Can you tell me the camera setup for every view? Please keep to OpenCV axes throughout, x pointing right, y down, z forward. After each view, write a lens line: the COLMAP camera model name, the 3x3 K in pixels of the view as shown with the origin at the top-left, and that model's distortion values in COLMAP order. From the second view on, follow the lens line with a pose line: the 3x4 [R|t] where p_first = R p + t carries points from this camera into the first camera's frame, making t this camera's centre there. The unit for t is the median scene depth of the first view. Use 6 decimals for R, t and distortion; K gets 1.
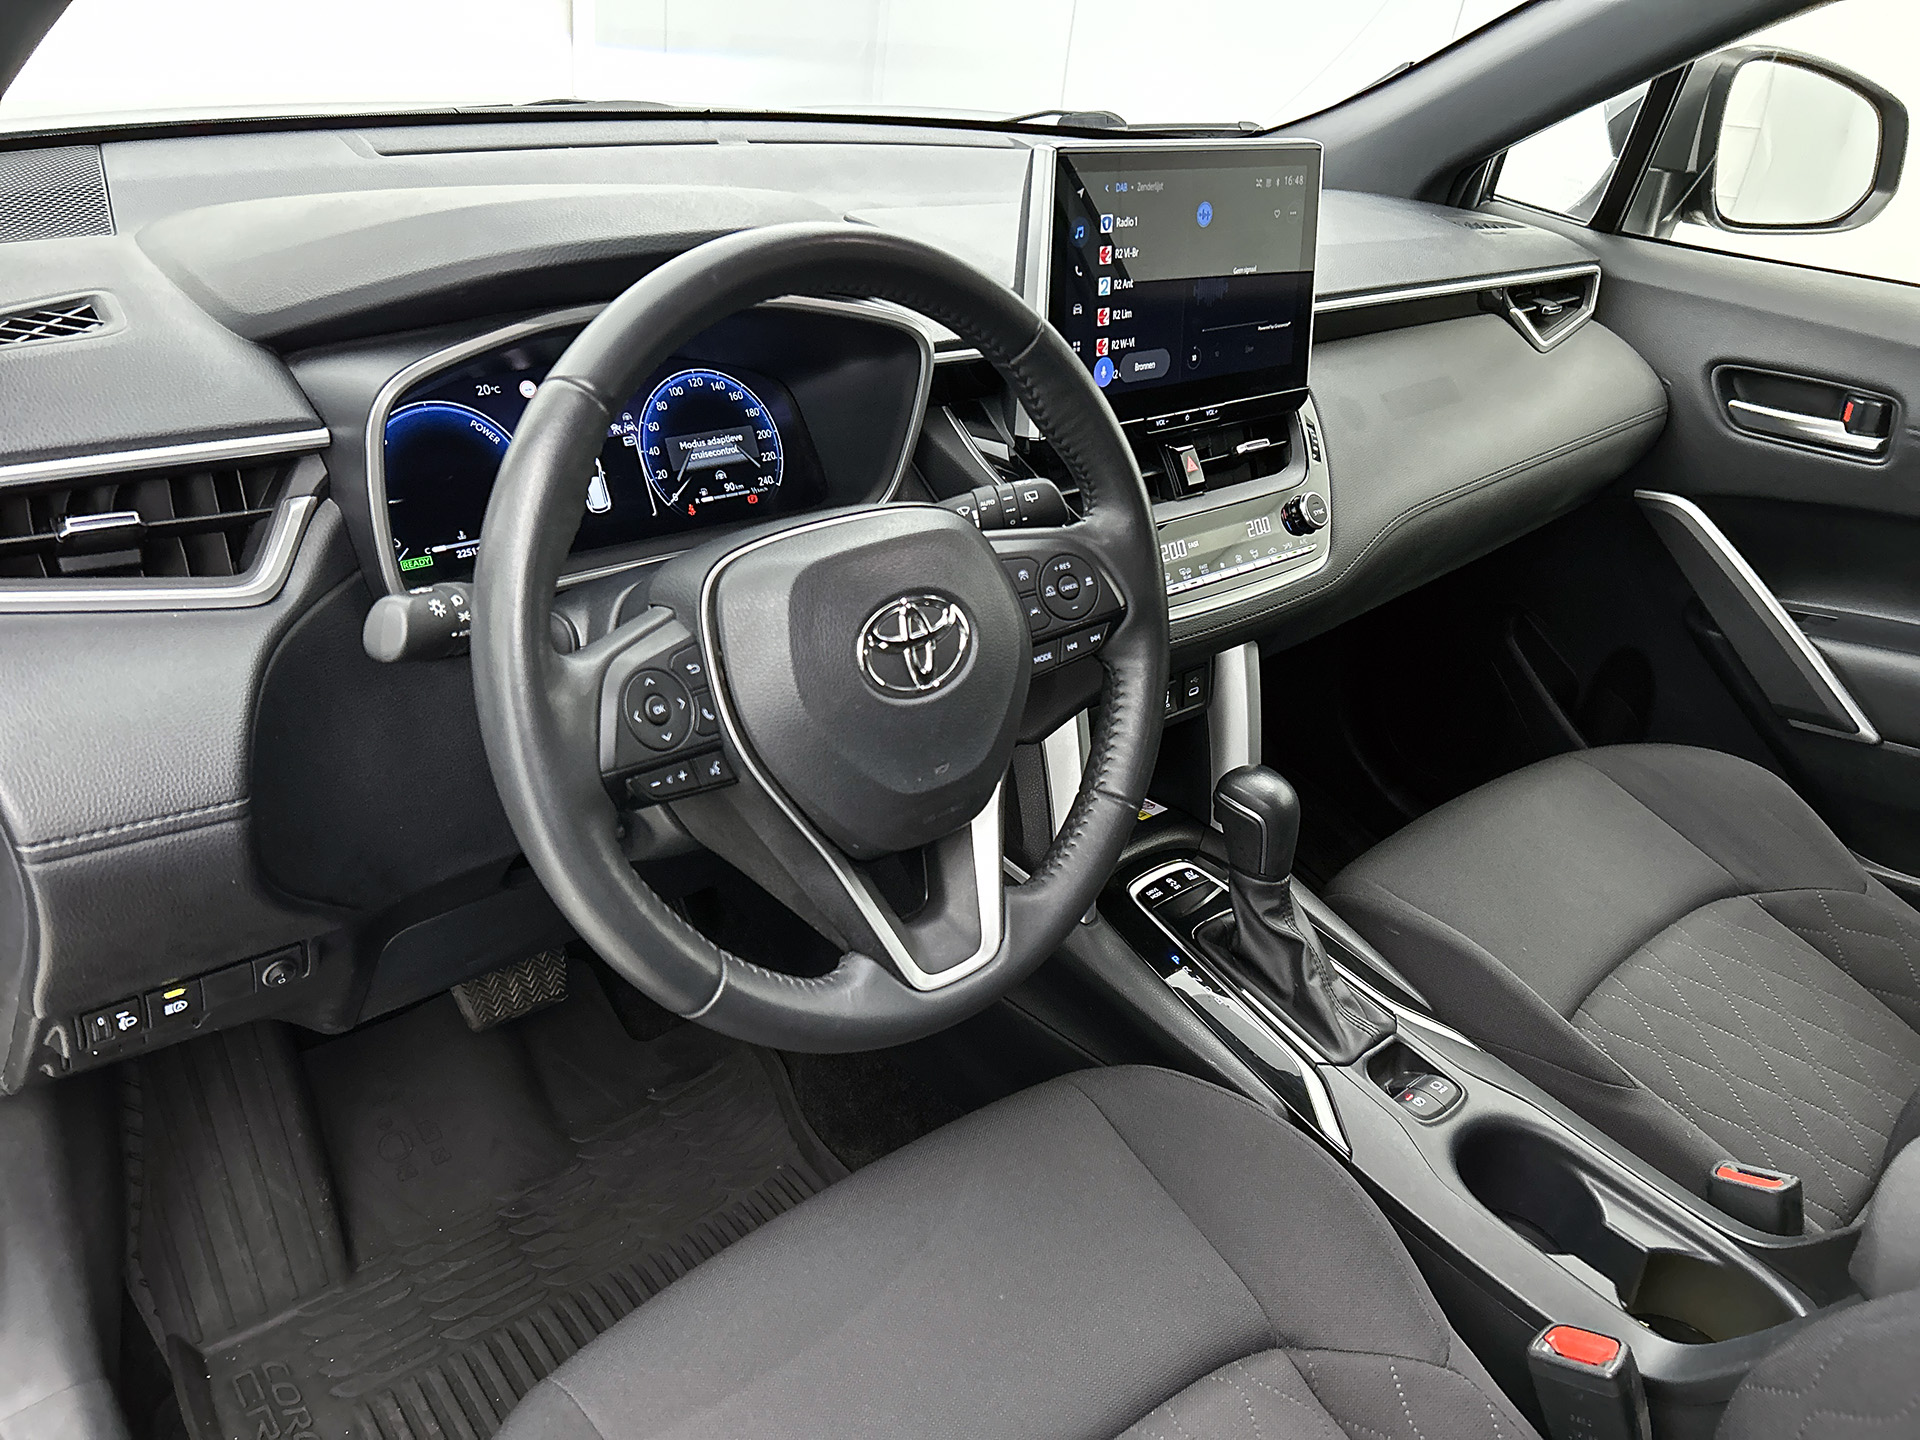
lens RADIAL K [[1414.7, 0, 965.5], [0, 1414.7, 722.0], [0, 0, 1]] dist [0.006974, -0.001603]
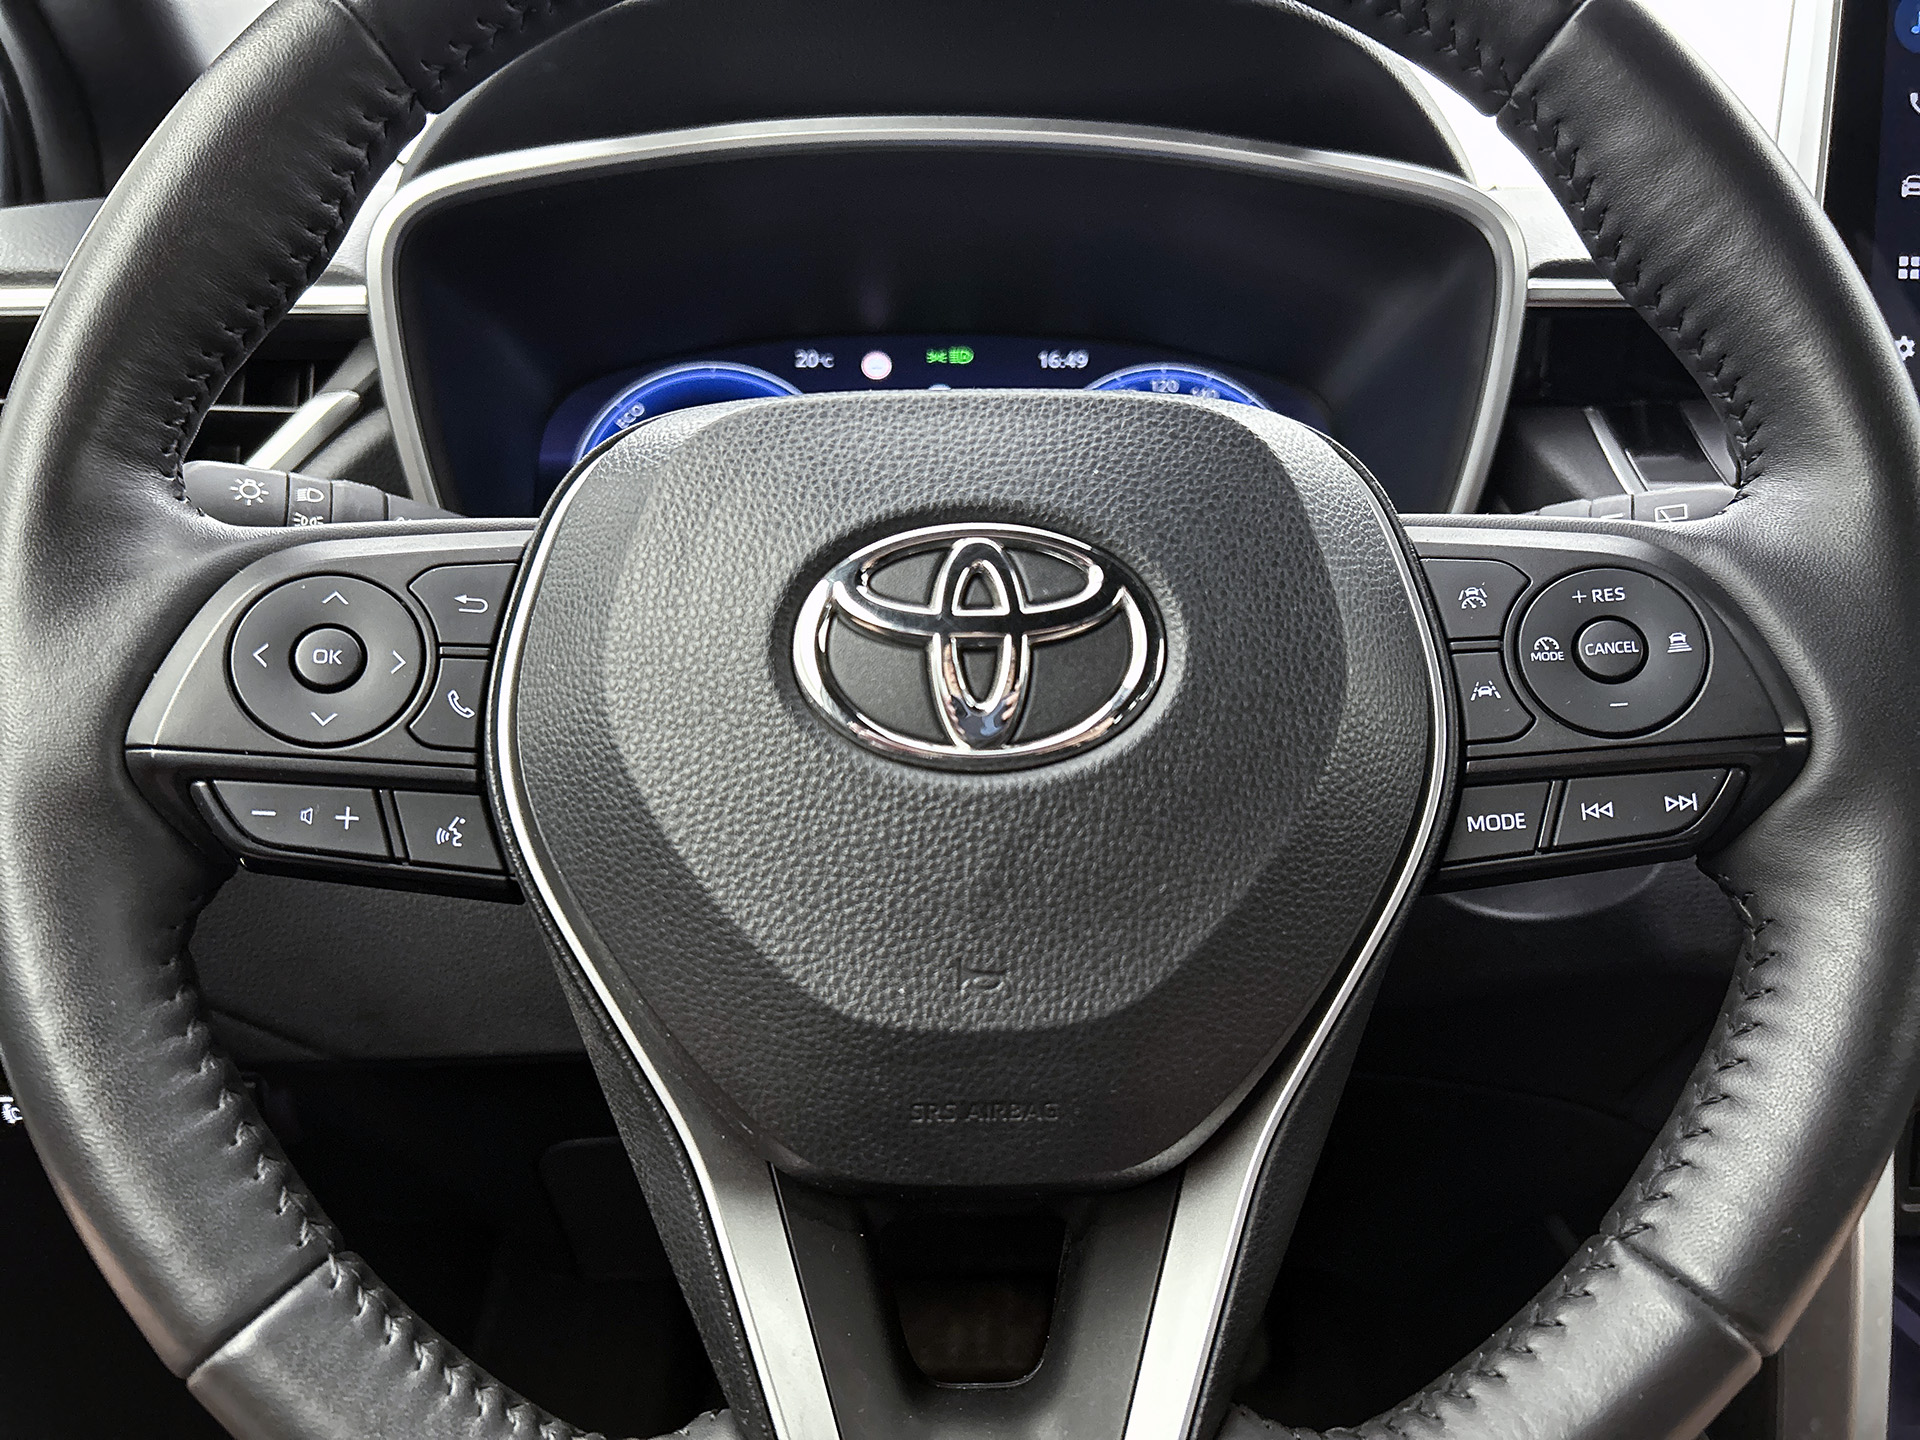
lens RADIAL K [[1431.9, 0, 969.4], [0, 1431.9, 744.4], [0, 0, 1]] dist [0.006921, -0.001010]
pose [[0.768312, 0.099175, -0.632346, 0.153782], [-0.244419, 0.958517, -0.146644, 0.021573], [0.591571, 0.267226, 0.760680, 0.511108]]
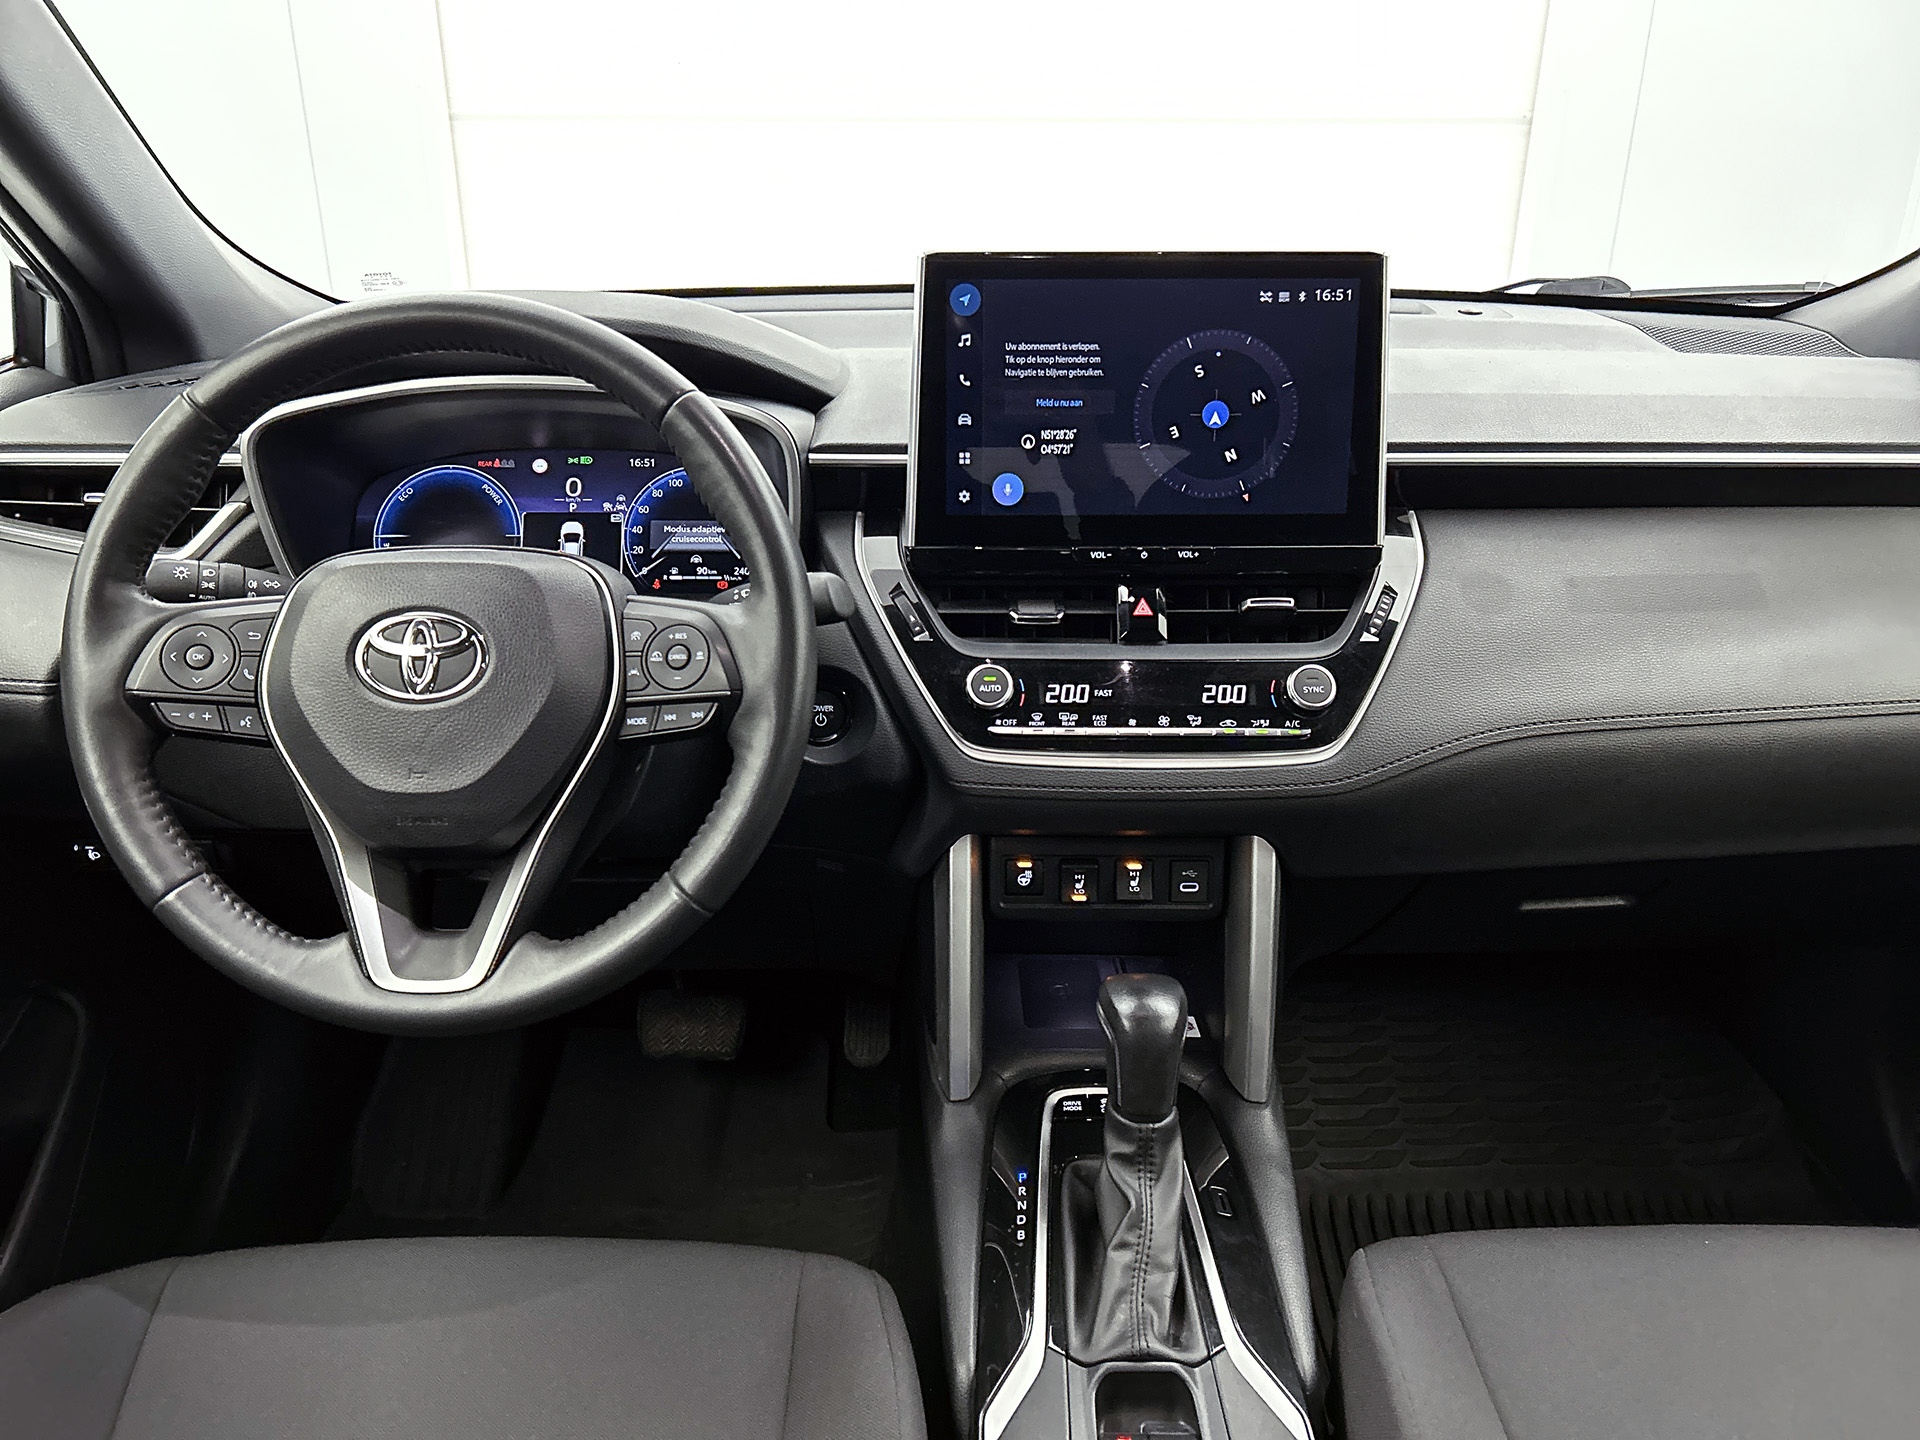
lens RADIAL K [[1414.7, 0, 965.5], [0, 1414.7, 722.0], [0, 0, 1]] dist [0.006974, -0.001603]
pose [[0.744565, 0.149920, -0.650498, 0.721895], [-0.256281, 0.963978, -0.071173, -0.026787], [0.616396, 0.219703, 0.756166, 0.320082]]
